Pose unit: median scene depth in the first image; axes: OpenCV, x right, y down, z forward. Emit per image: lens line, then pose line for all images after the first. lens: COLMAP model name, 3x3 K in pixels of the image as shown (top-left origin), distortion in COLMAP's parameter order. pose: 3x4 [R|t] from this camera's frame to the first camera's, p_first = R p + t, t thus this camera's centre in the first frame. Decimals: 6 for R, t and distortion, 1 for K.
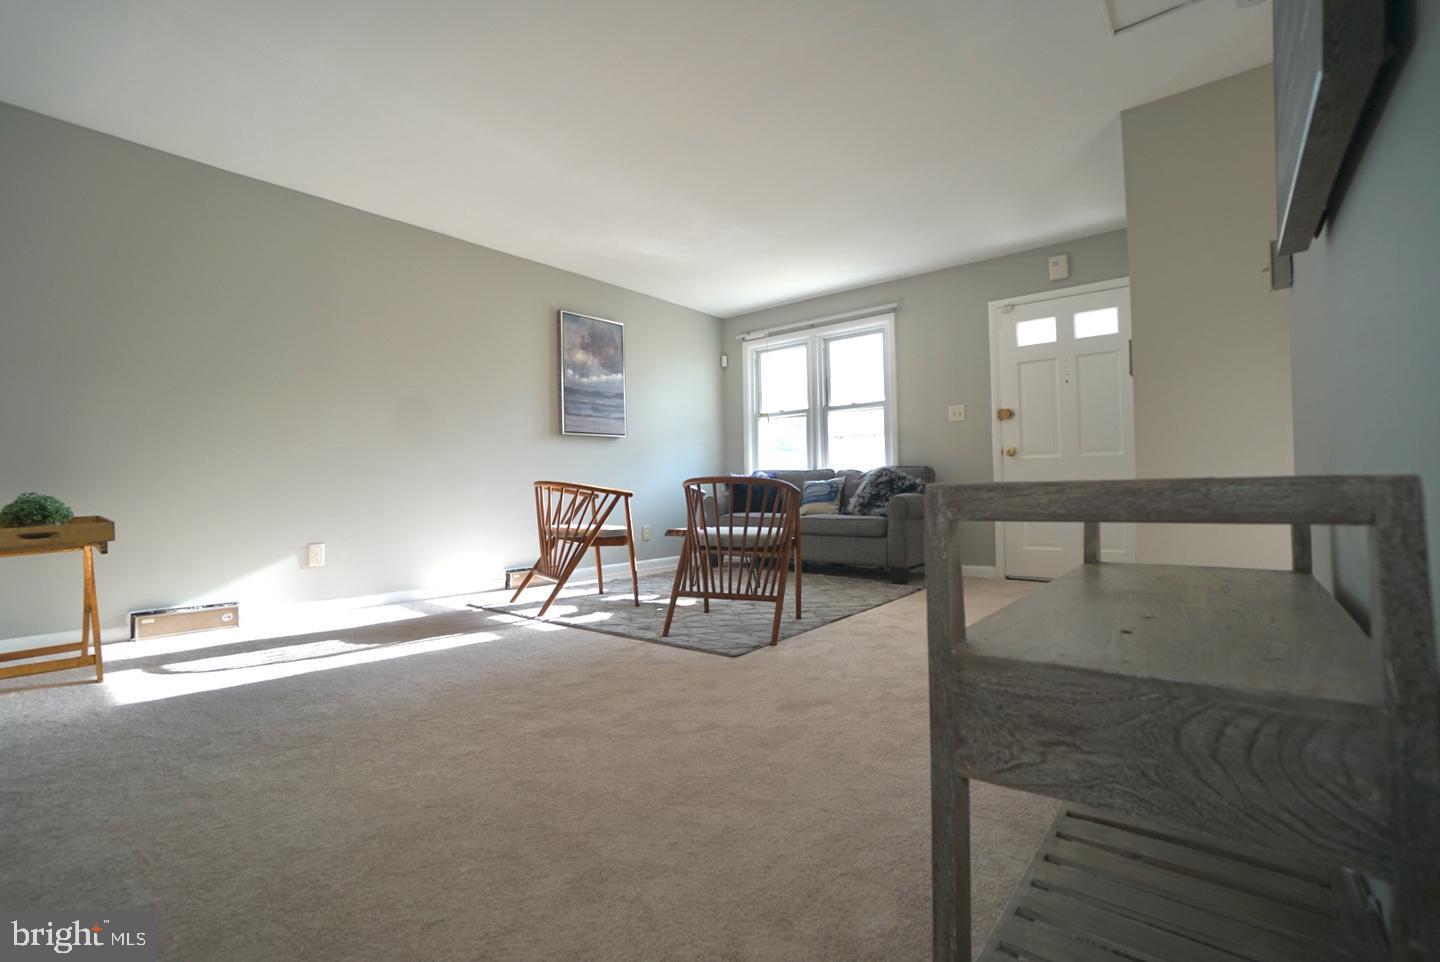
lens RADIAL K [[660.4, 0, 712.4], [0, 660.4, 481.6], [0, 0, 1]] dist [-0.006089, -0.000297]
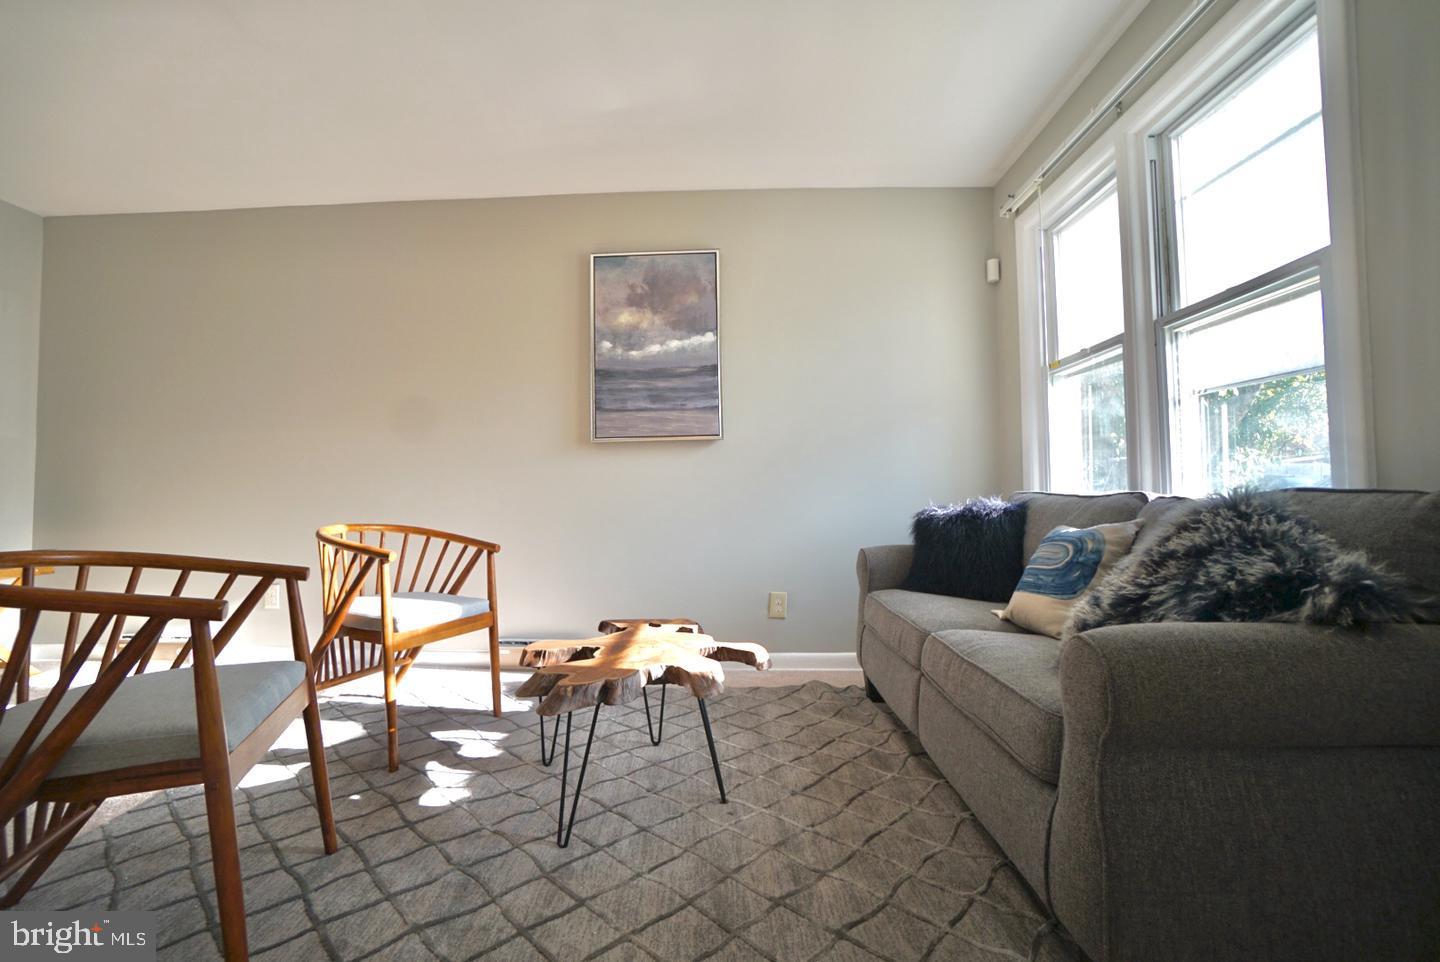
lens RADIAL K [[660.4, 0, 721.9], [0, 660.4, 479.3], [0, 0, 1]] dist [-0.006089, -0.000297]
pose [[0.611497, -0.013946, -0.791124, 0.349784], [0.003375, 0.999882, -0.015017, -0.023243], [0.791240, 0.006513, 0.611471, 0.668515]]
